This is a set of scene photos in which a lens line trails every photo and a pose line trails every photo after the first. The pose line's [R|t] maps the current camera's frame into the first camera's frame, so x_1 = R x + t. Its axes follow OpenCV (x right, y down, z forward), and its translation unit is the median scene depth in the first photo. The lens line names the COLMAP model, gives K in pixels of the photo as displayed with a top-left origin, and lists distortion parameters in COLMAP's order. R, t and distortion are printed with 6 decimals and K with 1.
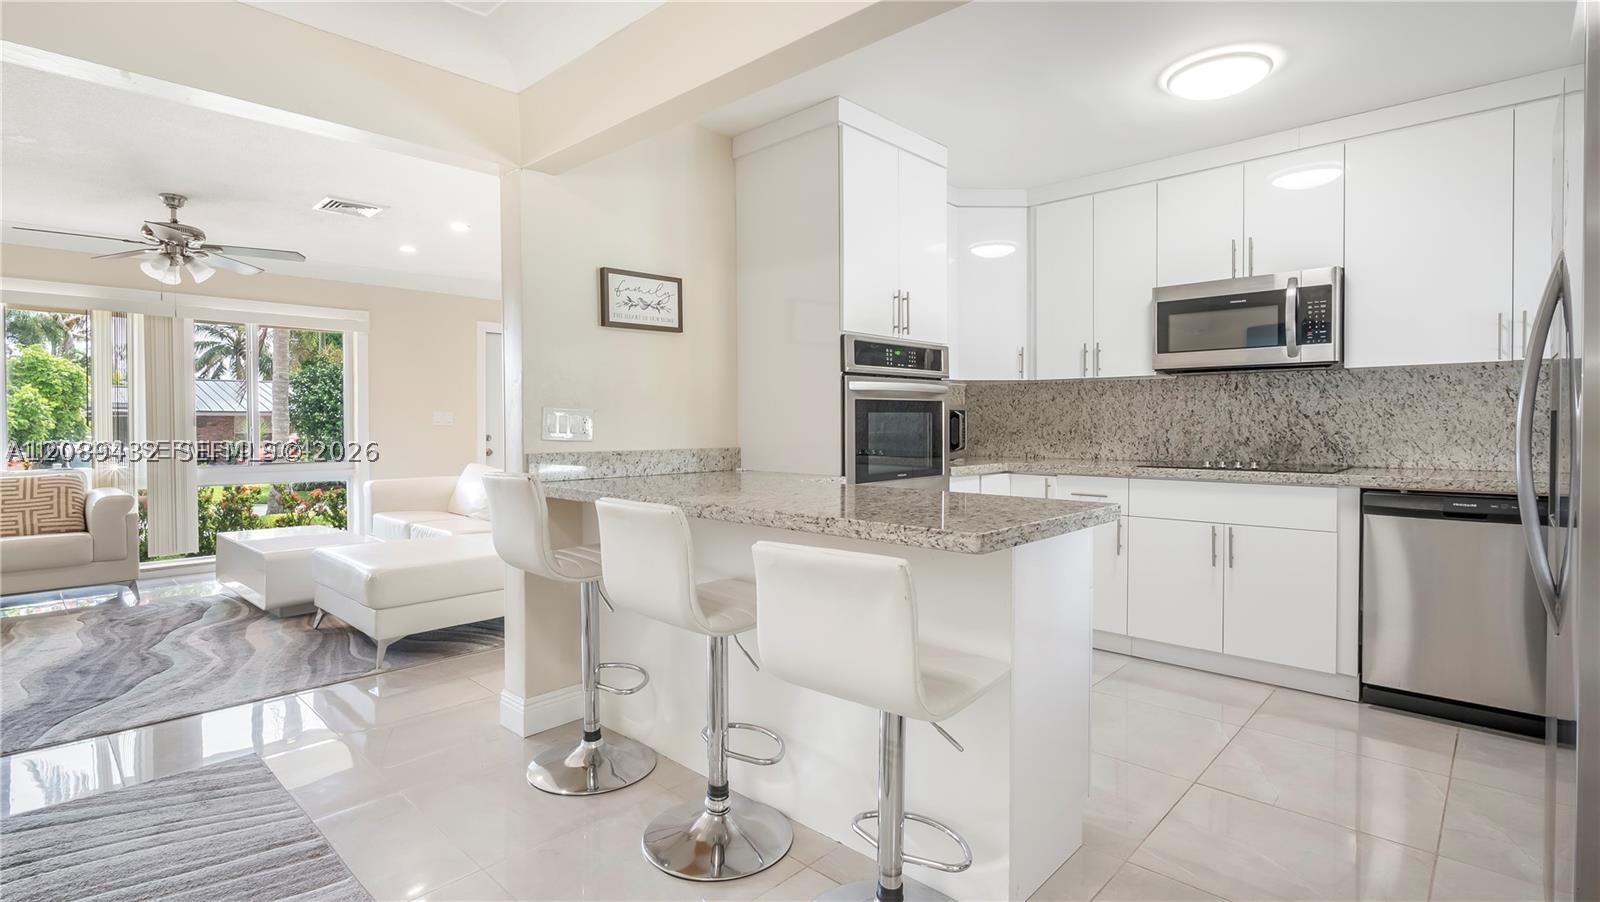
lens RADIAL K [[760.5, 0, 801.5], [0, 760.5, 444.5], [0, 0, 1]] dist [-0.001573, -0.000583]
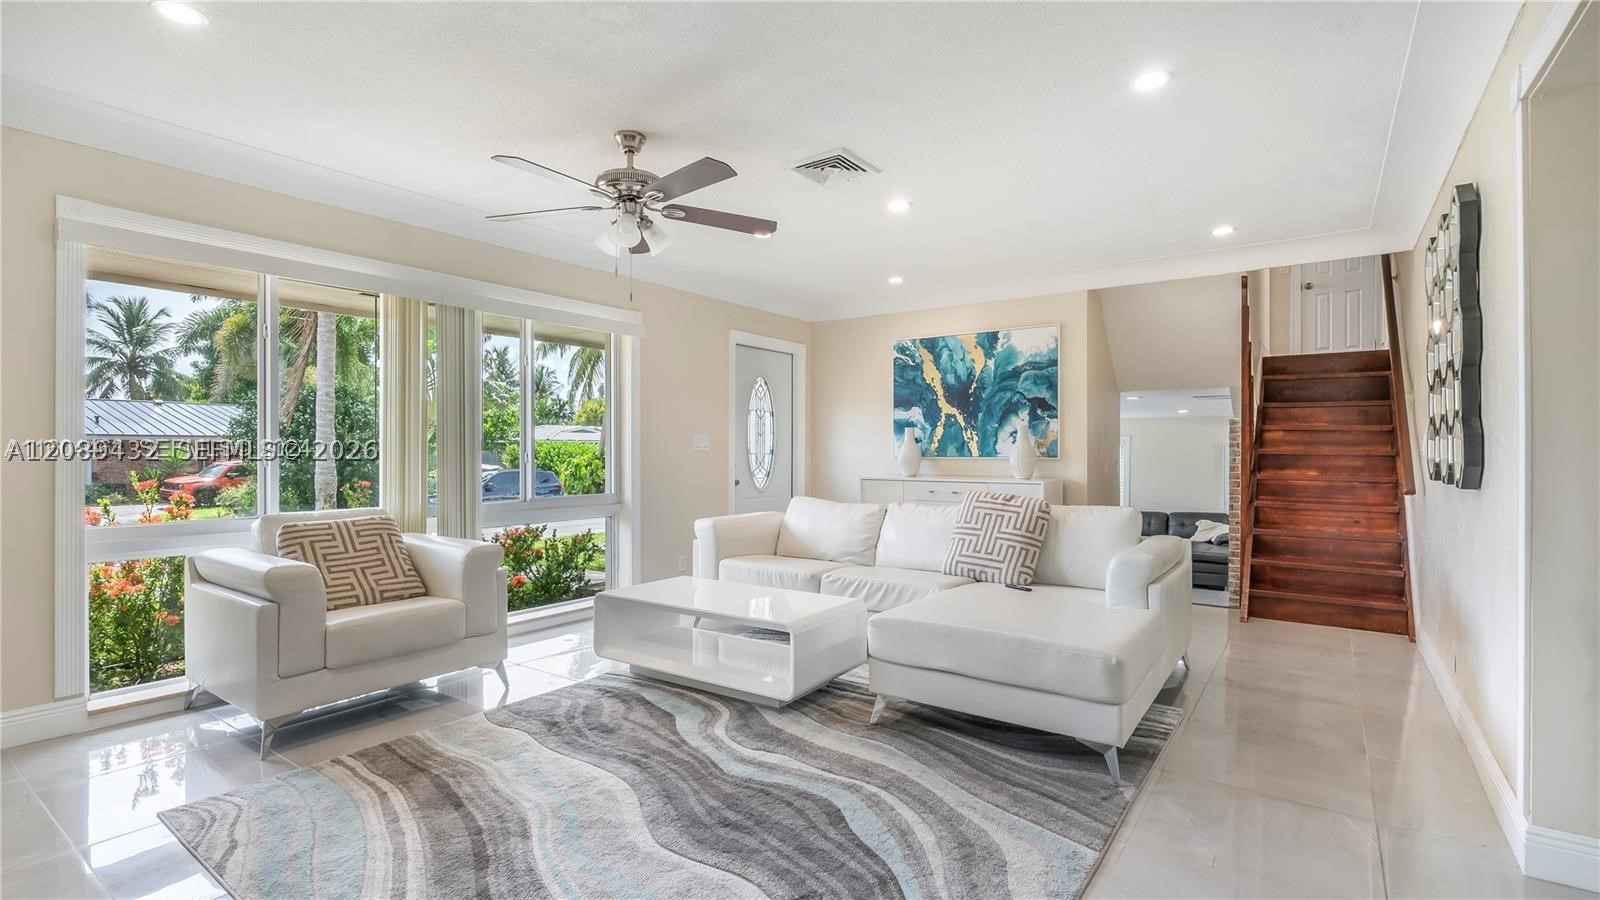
lens RADIAL K [[741.3, 0, 807.9], [0, 741.3, 450.3], [0, 0, 1]] dist [-0.007627, 0.000896]
pose [[0.989132, 0.002211, 0.147016, -0.273835], [0.002066, 0.999579, -0.028928, -0.000857], [-0.147019, 0.028918, 0.988711, 0.099195]]
